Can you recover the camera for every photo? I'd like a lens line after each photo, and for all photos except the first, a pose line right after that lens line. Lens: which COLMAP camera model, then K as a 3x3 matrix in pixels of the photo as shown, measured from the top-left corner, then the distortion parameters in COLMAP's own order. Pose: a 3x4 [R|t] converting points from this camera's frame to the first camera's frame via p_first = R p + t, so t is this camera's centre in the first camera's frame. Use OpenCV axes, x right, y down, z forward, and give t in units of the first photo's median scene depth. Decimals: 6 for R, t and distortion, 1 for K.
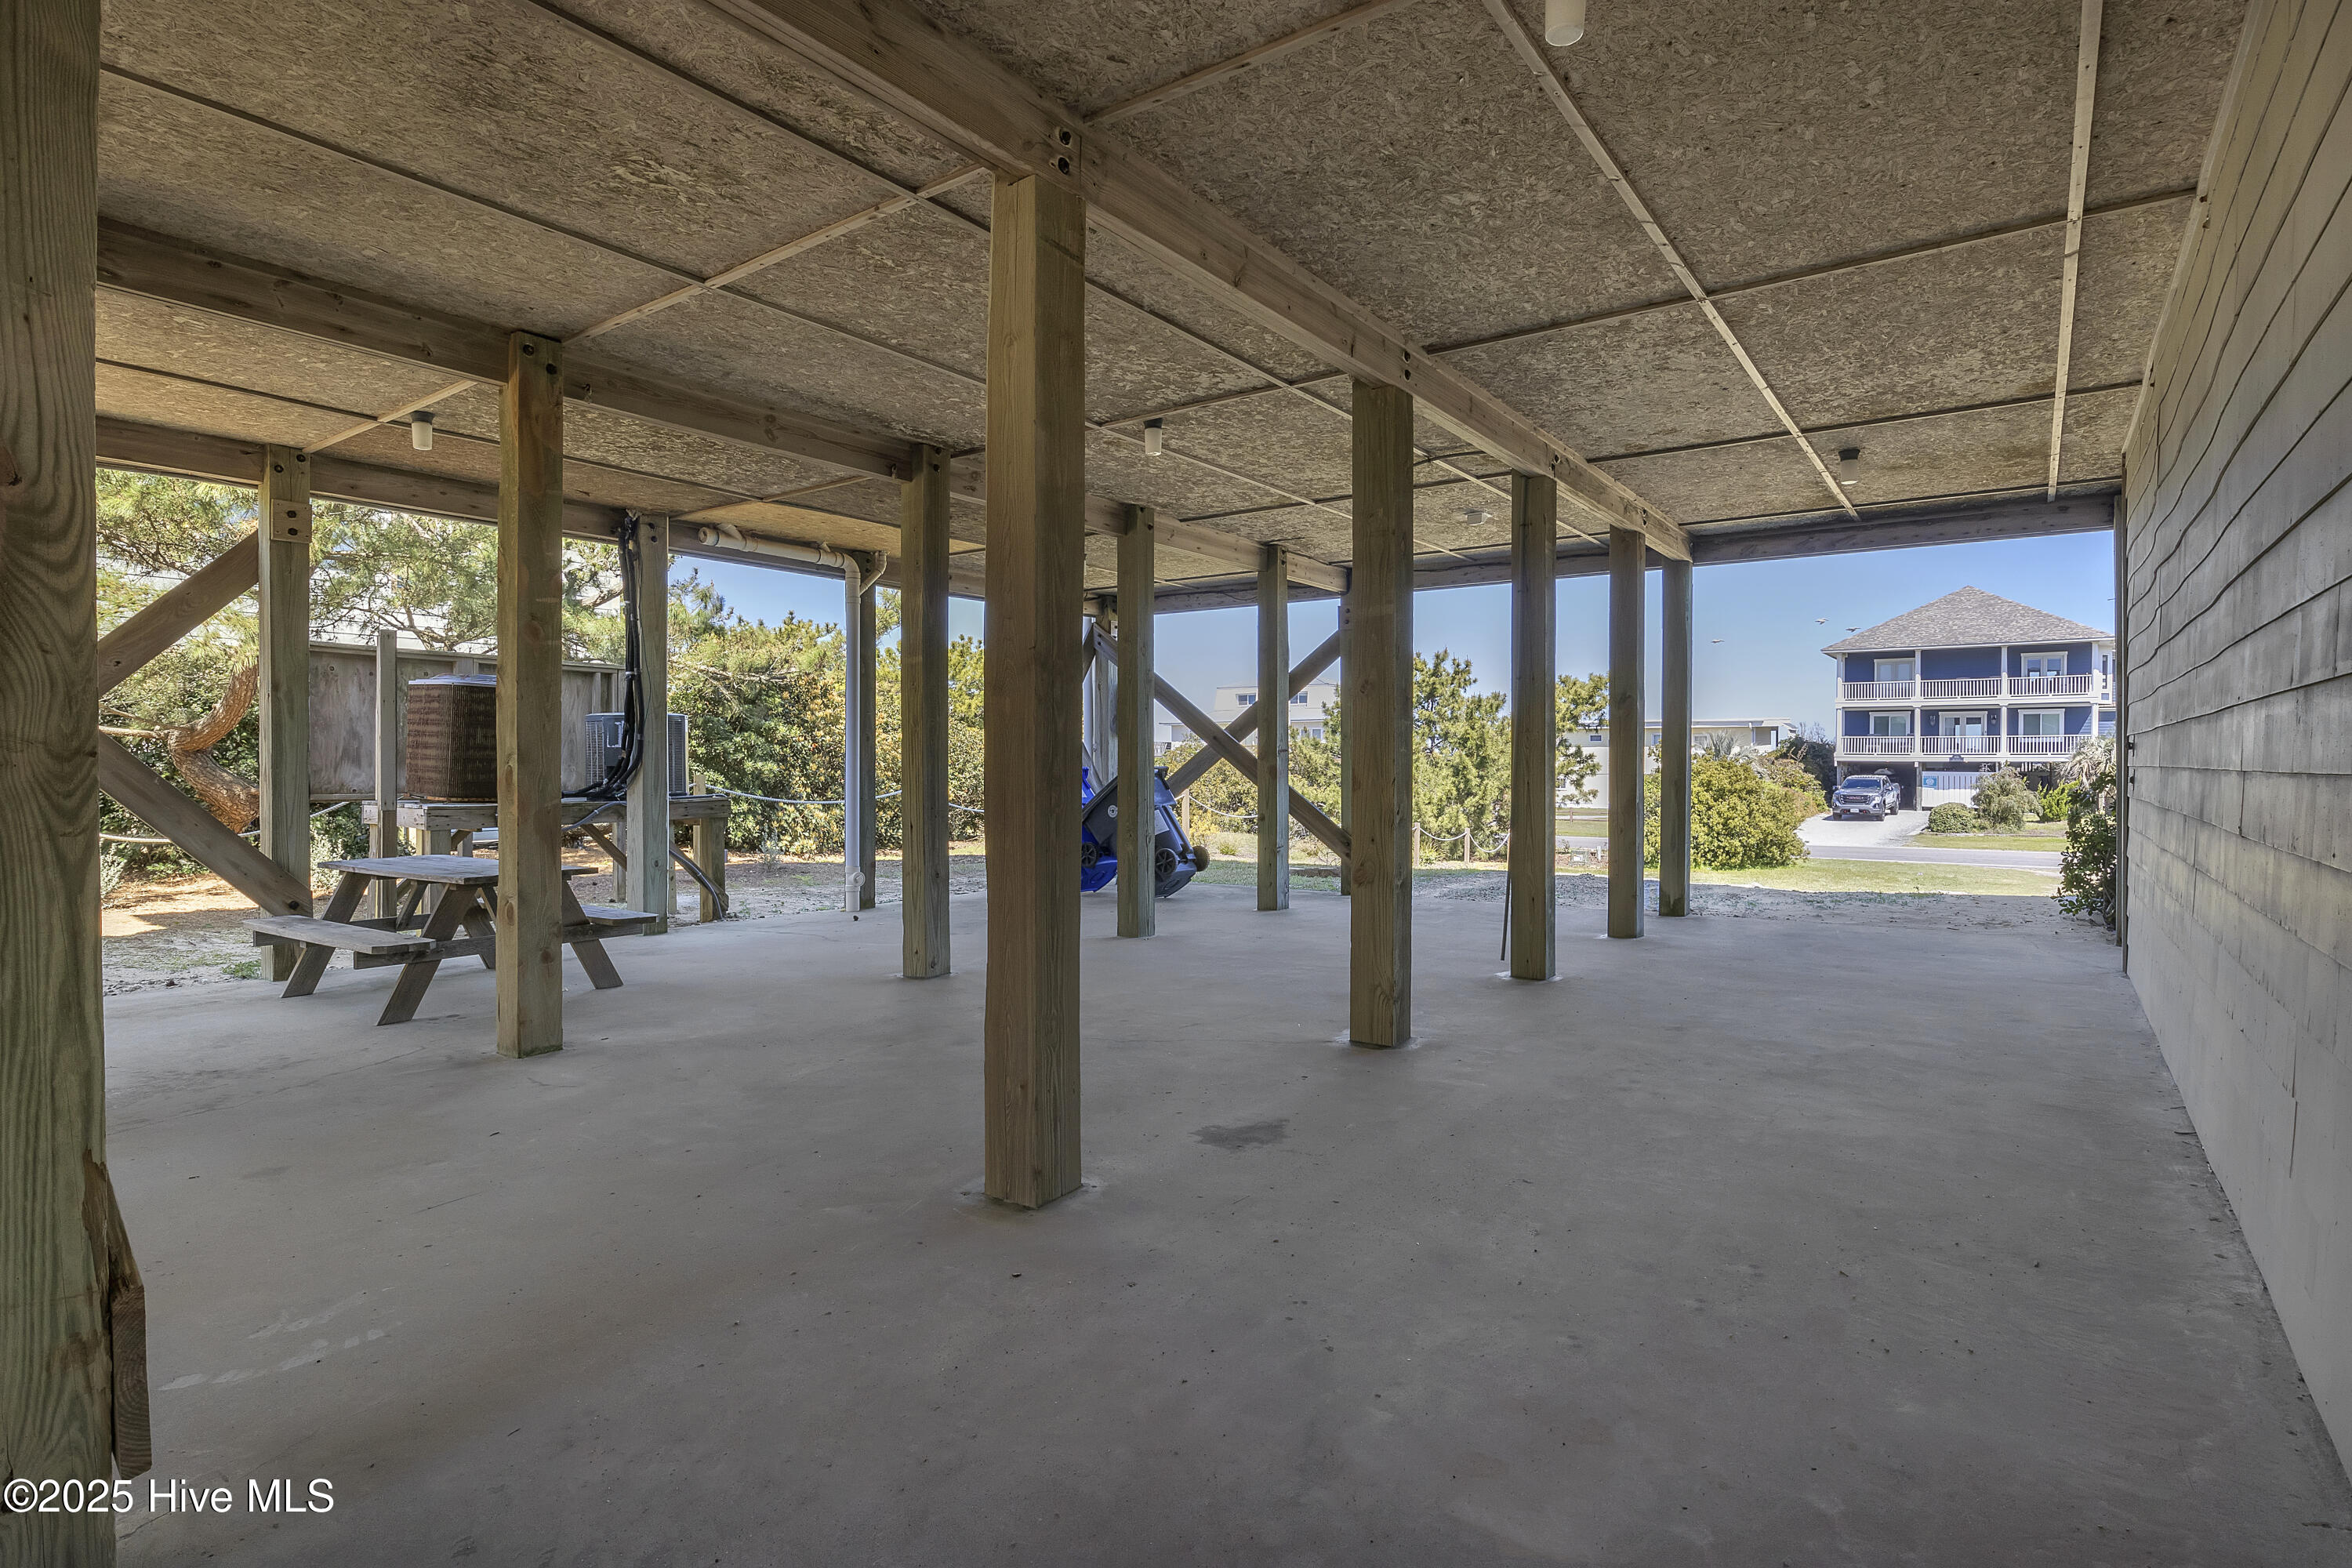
lens RADIAL K [[1163.2, 0, 1176.8], [0, 1163.2, 764.1], [0, 0, 1]] dist [-0.009370, 0.000659]
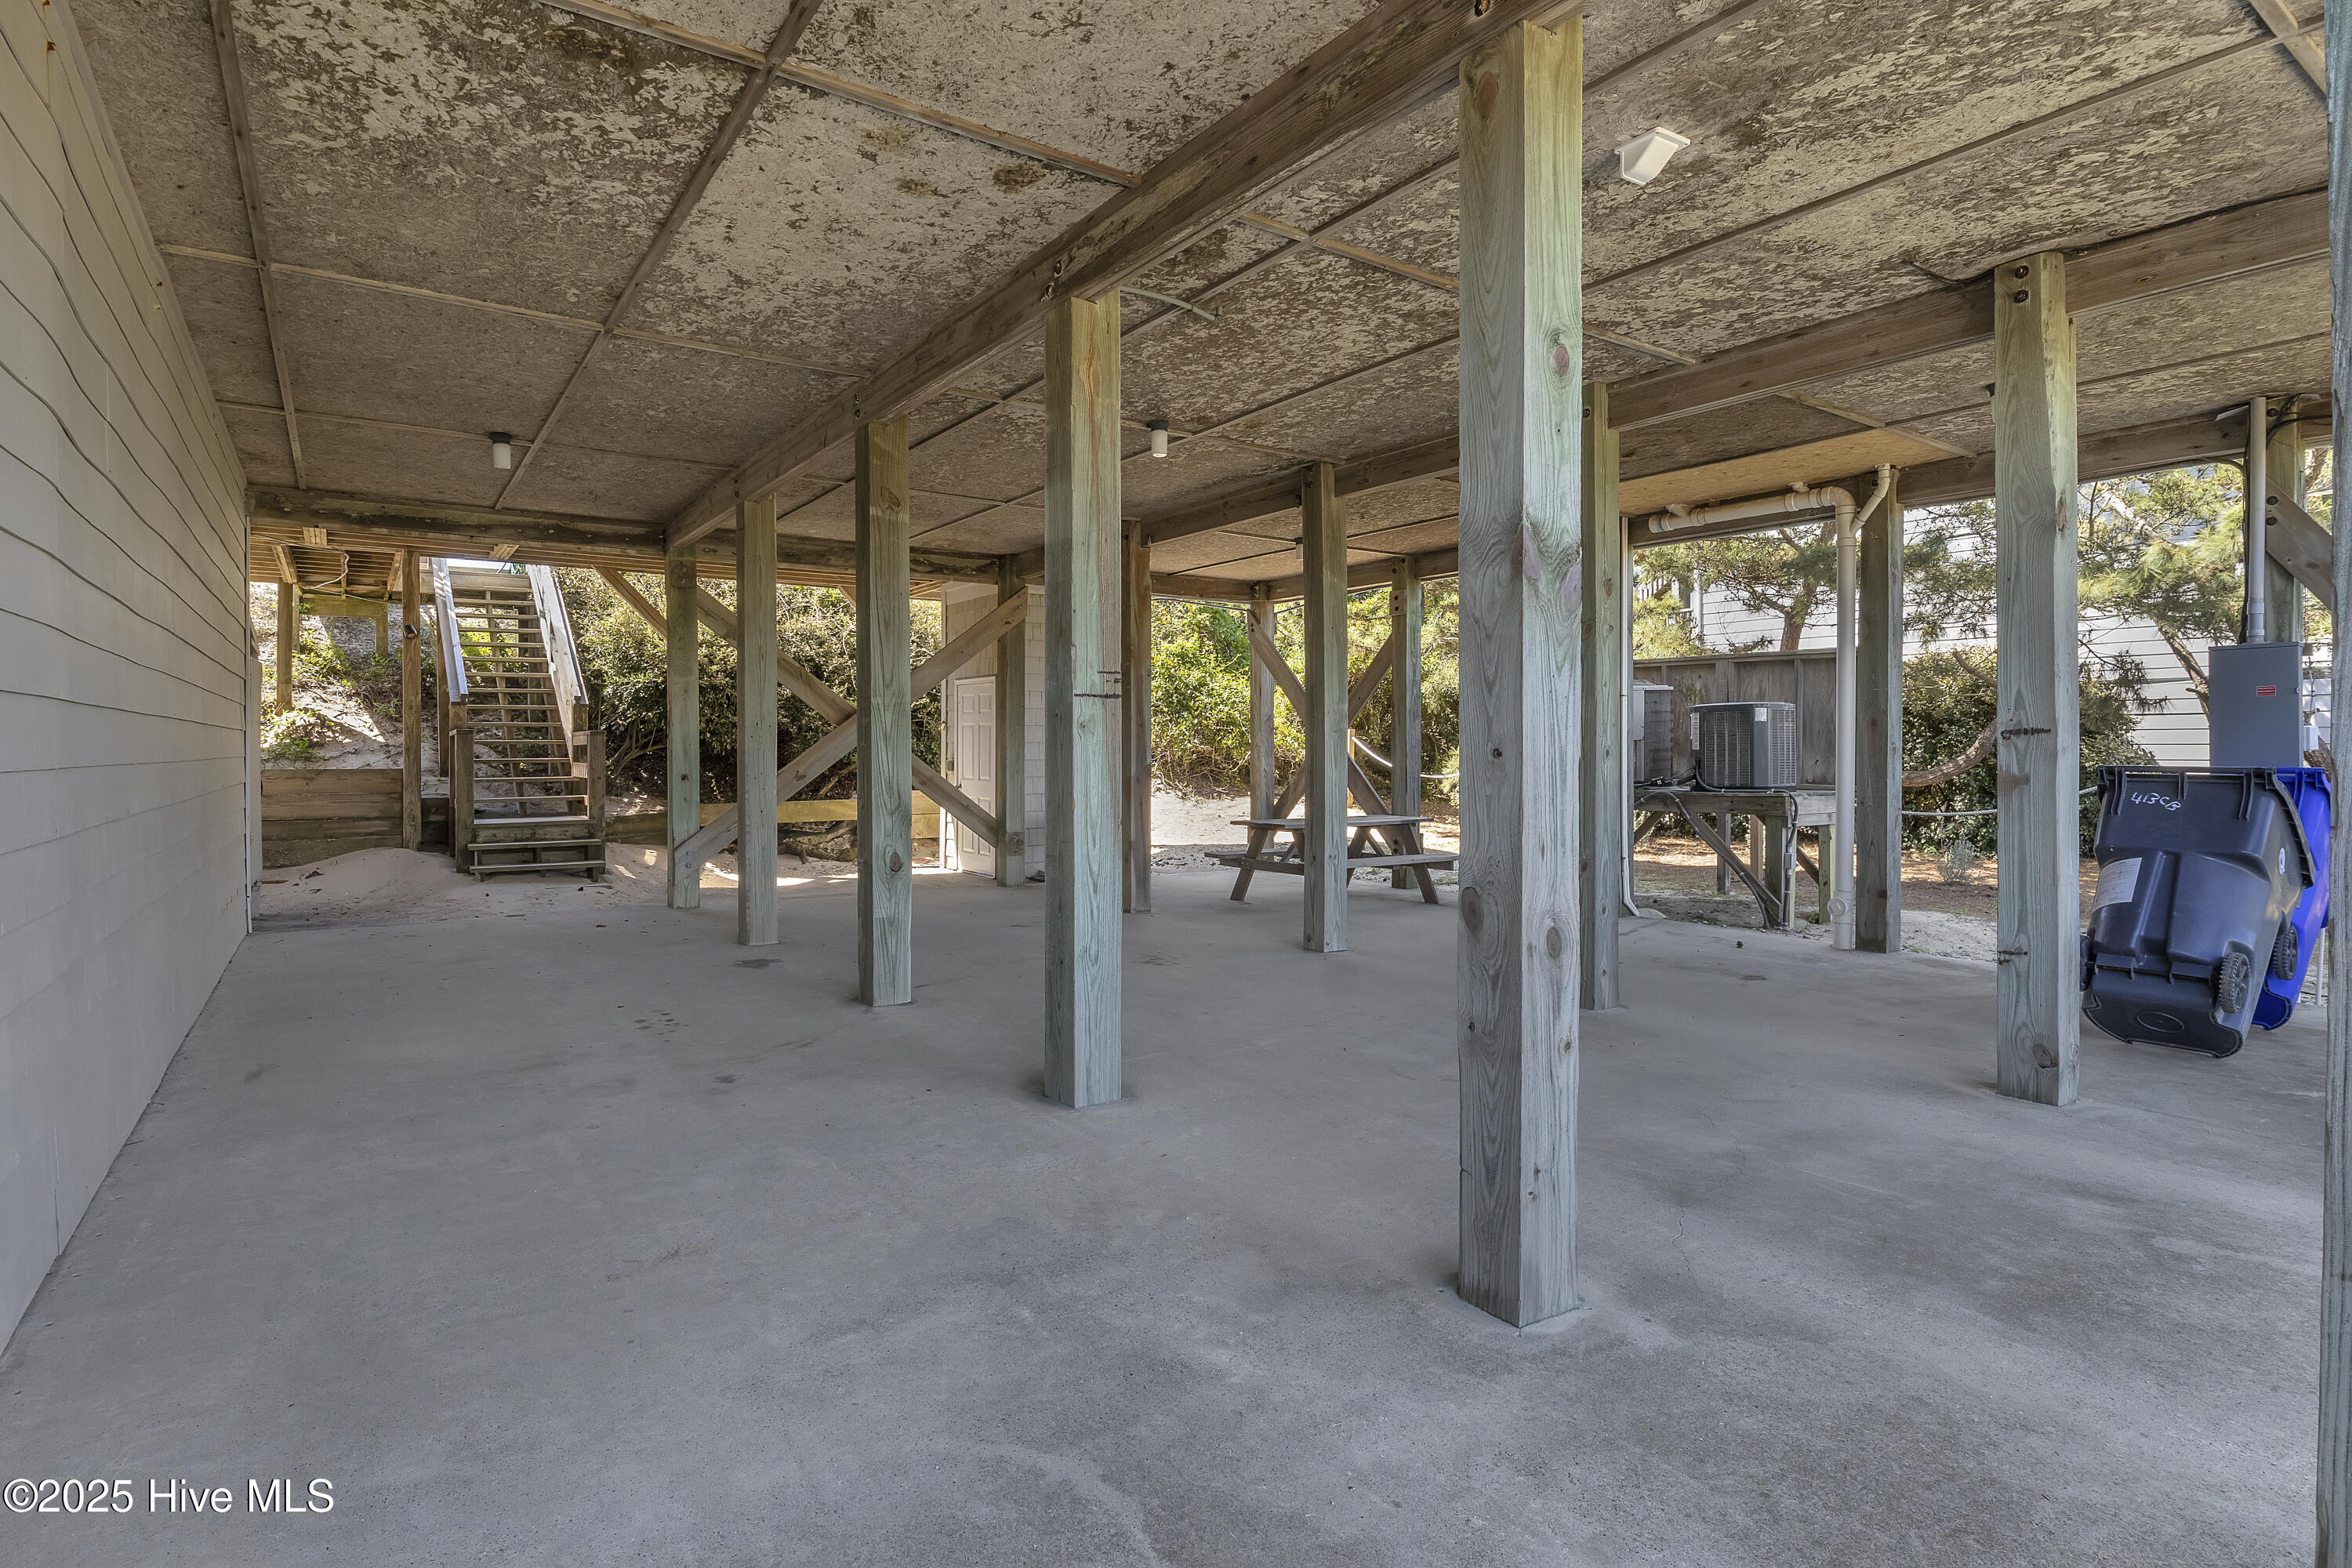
lens RADIAL K [[1163.2, 0, 1176.8], [0, 1163.2, 764.1], [0, 0, 1]] dist [-0.009370, 0.000659]
pose [[-0.331269, 0.015983, -0.943401, 0.665064], [-0.004002, 0.999824, 0.018344, -0.008146], [0.943528, 0.009853, -0.331147, 0.943494]]
